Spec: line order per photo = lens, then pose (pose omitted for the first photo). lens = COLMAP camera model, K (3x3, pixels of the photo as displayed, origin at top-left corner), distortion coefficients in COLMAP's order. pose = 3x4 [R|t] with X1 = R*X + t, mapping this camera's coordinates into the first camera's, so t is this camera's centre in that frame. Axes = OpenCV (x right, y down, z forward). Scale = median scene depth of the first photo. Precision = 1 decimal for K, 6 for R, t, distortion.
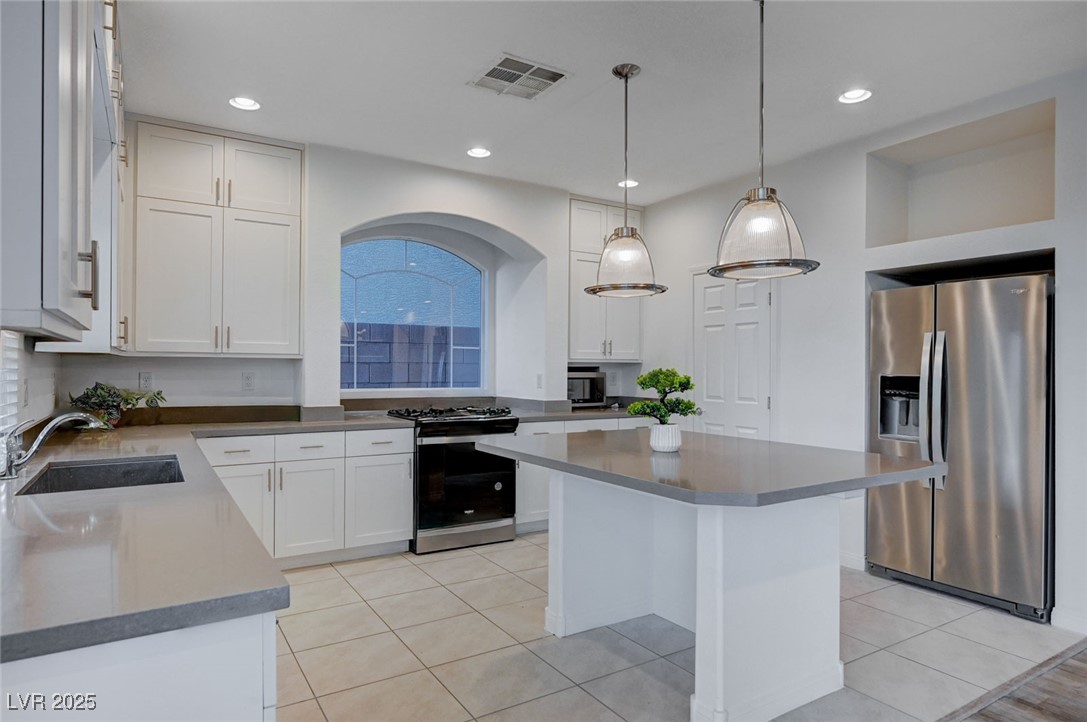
lens RADIAL K [[661.3, 0, 553.8], [0, 661.3, 360.4], [0, 0, 1]] dist [0.017568, -0.002491]
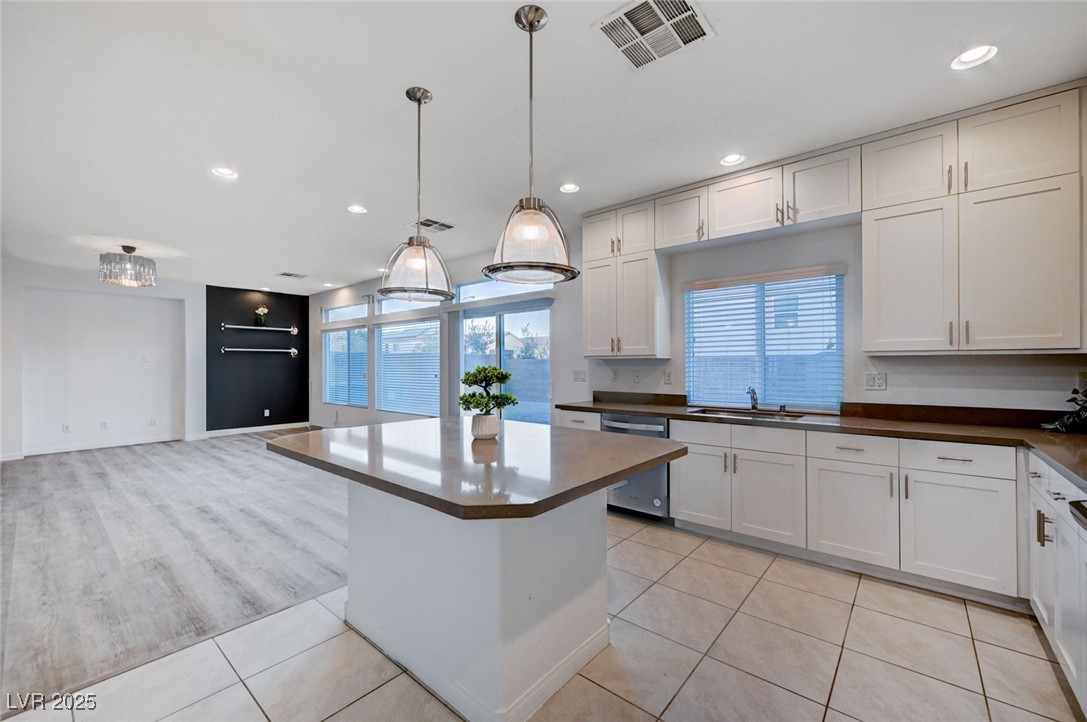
lens RADIAL K [[442.6, 0, 544.3], [0, 442.6, 359.9], [0, 0, 1]] dist [-0.000845, -0.000295]
pose [[-0.952441, -0.006356, -0.304656, 0.186354], [0.000134, 0.999774, -0.021277, 0.012622], [0.304722, -0.020306, -0.952225, 1.138227]]
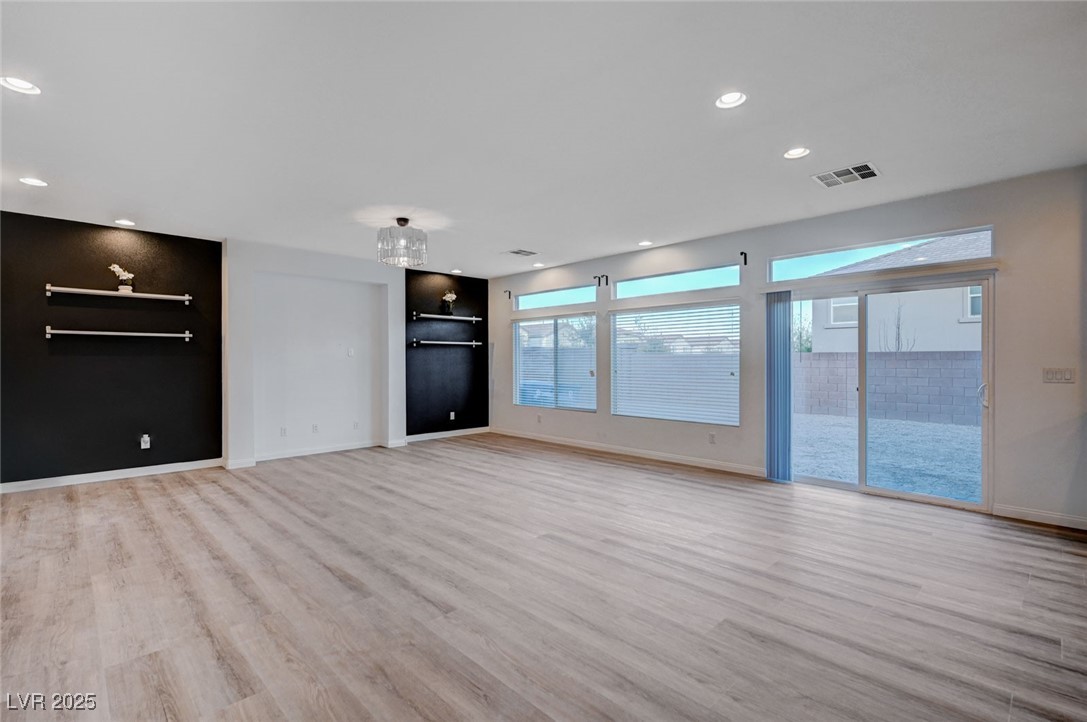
lens RADIAL K [[498.8, 0, 525.6], [0, 498.8, 363.2], [0, 0, 1]] dist [-0.000235, -0.000196]
pose [[-0.980462, -0.003919, -0.196668, 0.846016], [-0.002937, 0.999982, -0.005287, 0.013972], [0.196685, -0.004606, -0.980456, 0.825390]]
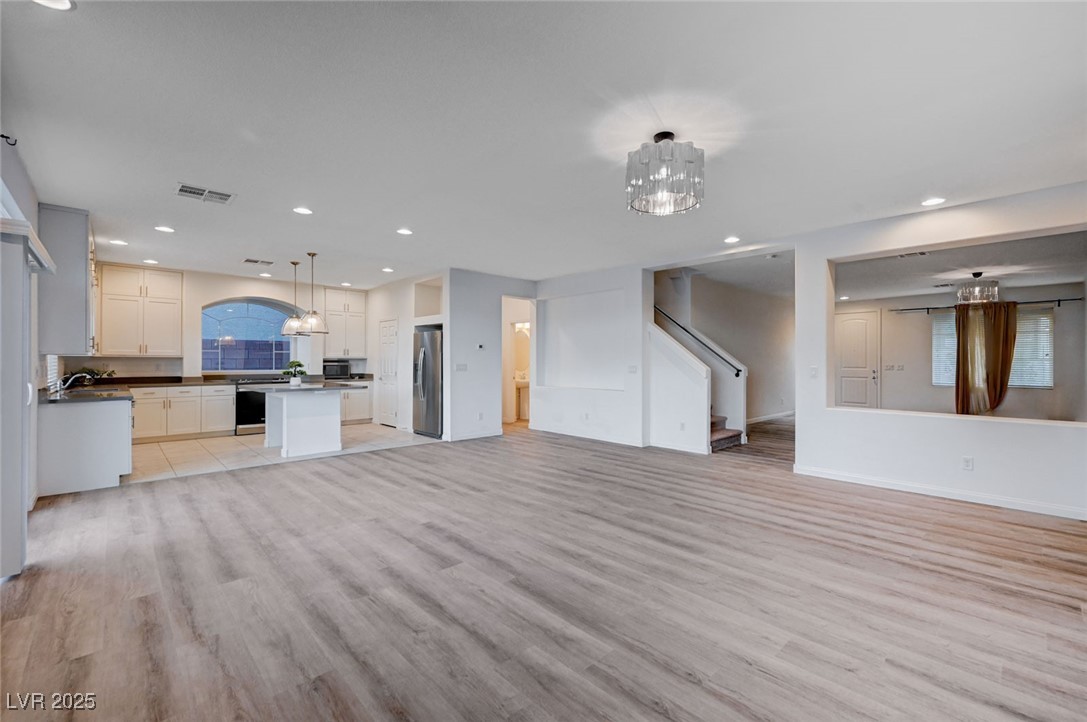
lens RADIAL K [[462.5, 0, 568.4], [0, 462.5, 358.7], [0, 0, 1]] dist [0.003619, 0.000332]
pose [[0.974722, -0.003395, 0.223397, 0.613817], [0.002347, 0.999985, 0.004953, -0.002664], [-0.223410, -0.004303, 0.974715, -0.970993]]
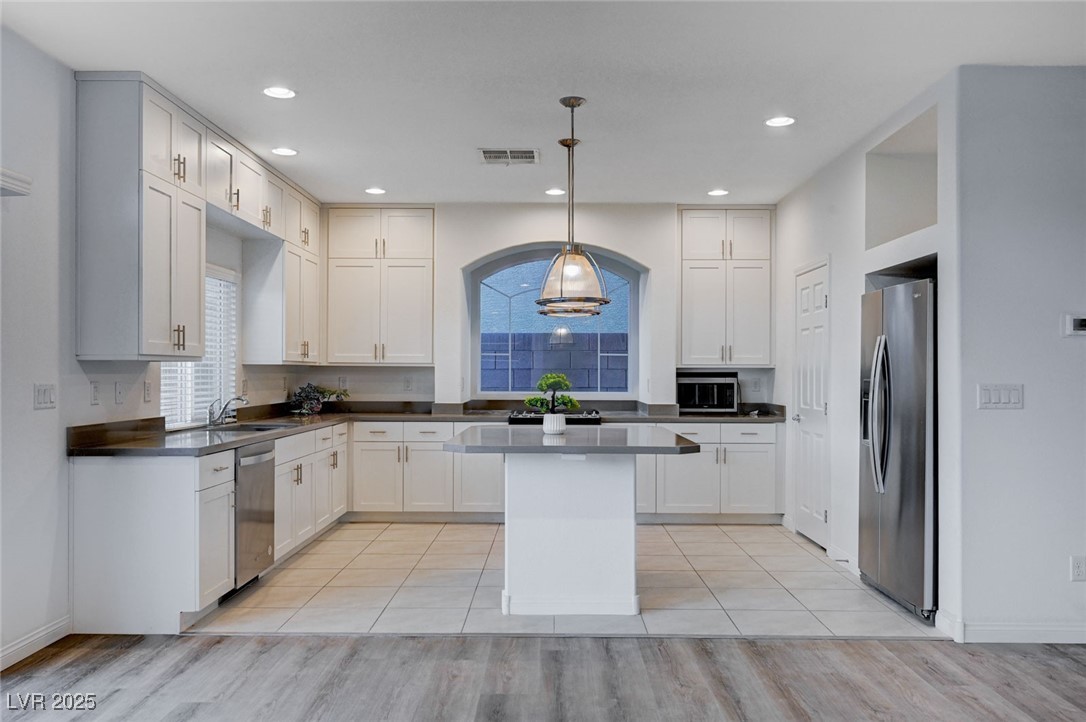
lens RADIAL K [[839.5, 0, 544.7], [0, 839.5, 366.3], [0, 0, 1]] dist [-0.001193, -0.004321]
pose [[0.844155, -0.006856, -0.536056, 0.677406], [0.006685, 0.999975, -0.002261, 0.002169], [0.536058, -0.001675, 0.844179, -0.279941]]
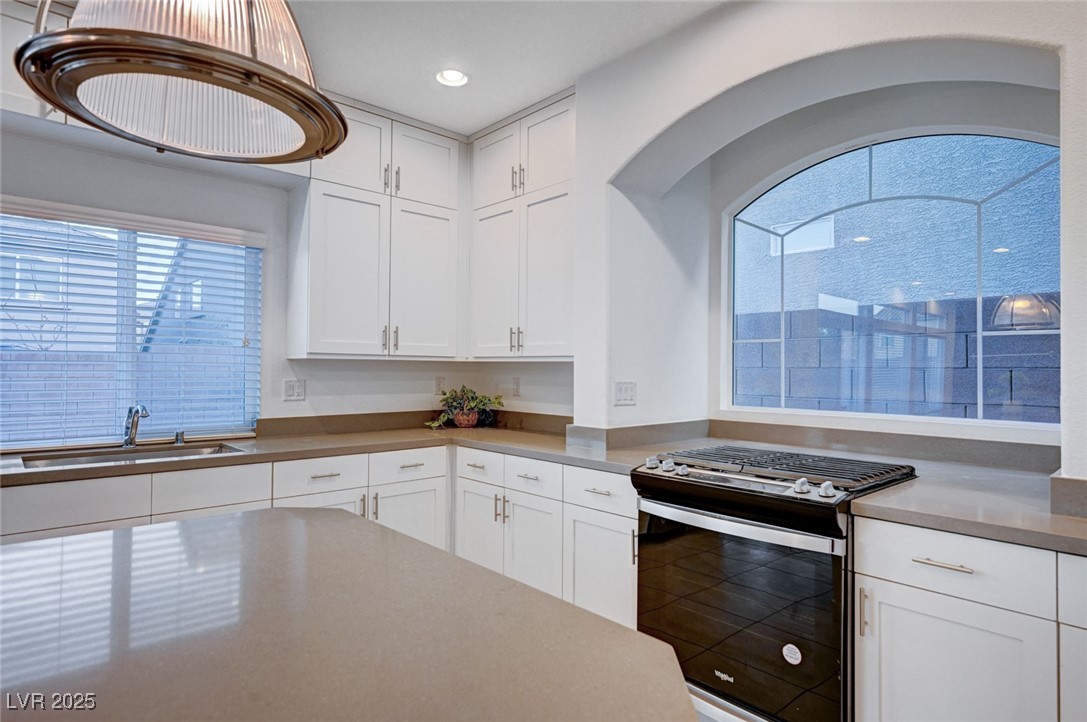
lens RADIAL K [[596.7, 0, 548.7], [0, 596.7, 365.1], [0, 0, 1]] dist [-0.000033, -0.000858]
pose [[0.184080, -0.011645, -0.982842, 0.281542], [0.001235, 0.999932, -0.011616, 0.009234], [0.982910, 0.000925, 0.184082, 0.817316]]
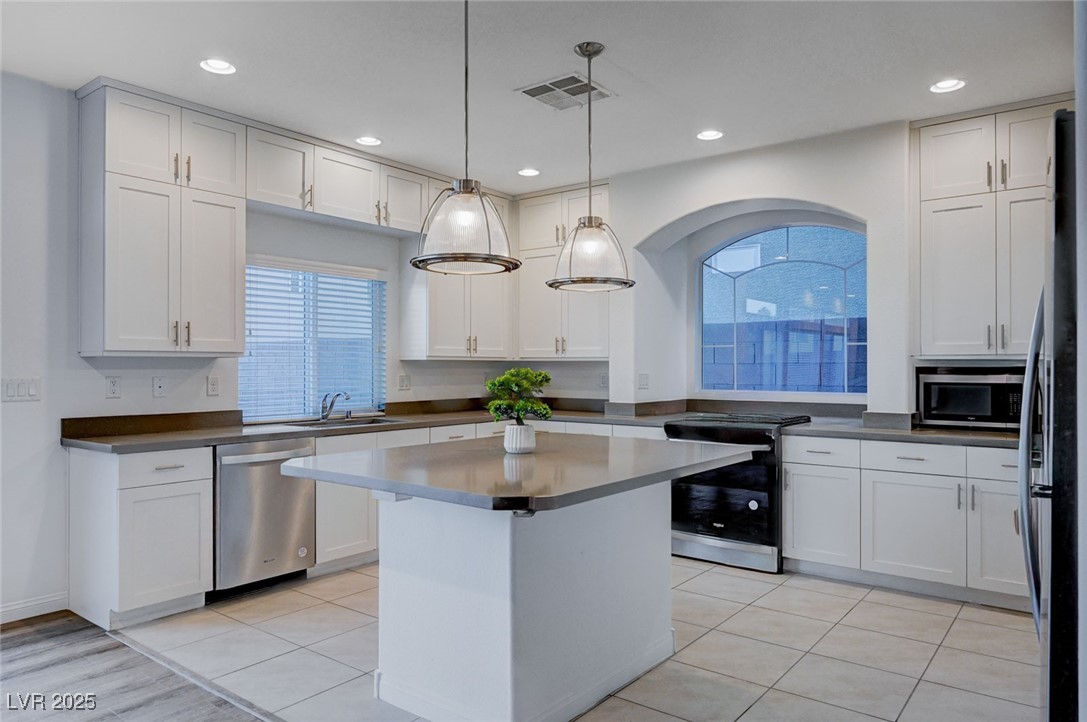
lens RADIAL K [[709.6, 0, 549.5], [0, 709.6, 364.7], [0, 0, 1]] dist [-0.011551, 0.002080]
pose [[0.350015, -0.007360, -0.936715, 0.732717], [0.009663, 0.999944, -0.004246, 0.008234], [0.936694, -0.007565, 0.350067, 0.448551]]
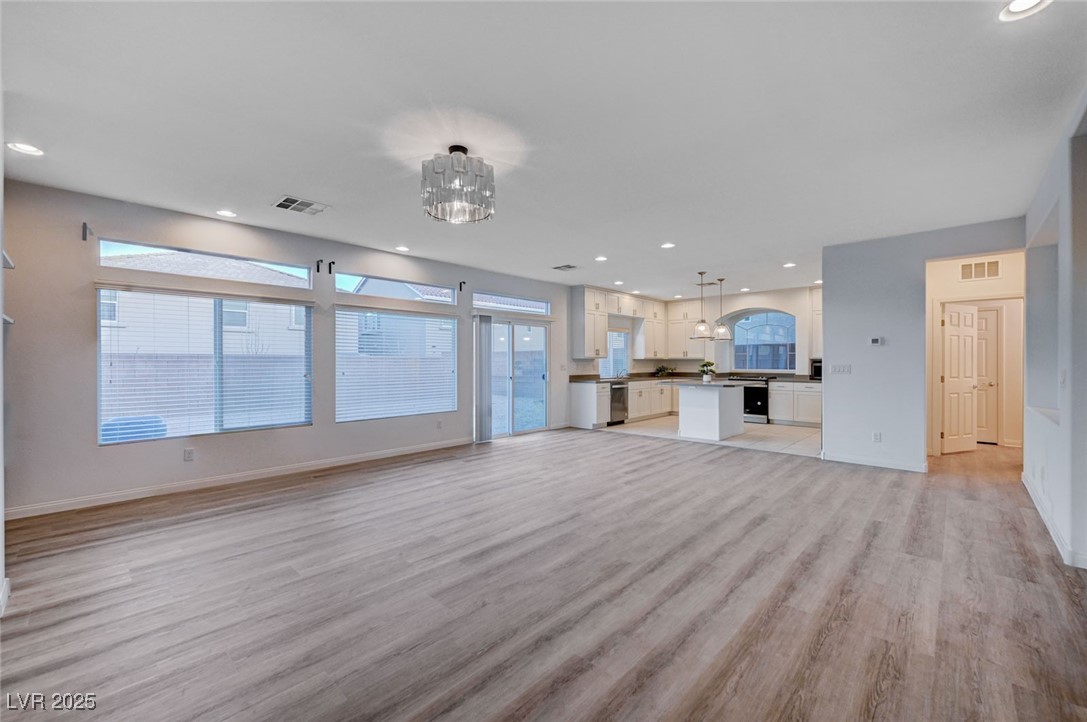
lens RADIAL K [[442.6, 0, 547.7], [0, 442.6, 363.6], [0, 0, 1]] dist [-0.000845, -0.000295]
pose [[0.266295, -0.003168, -0.963886, 1.586563], [0.011983, 0.999928, 0.000024, 0.010163], [0.963817, -0.011557, 0.266314, -0.397767]]
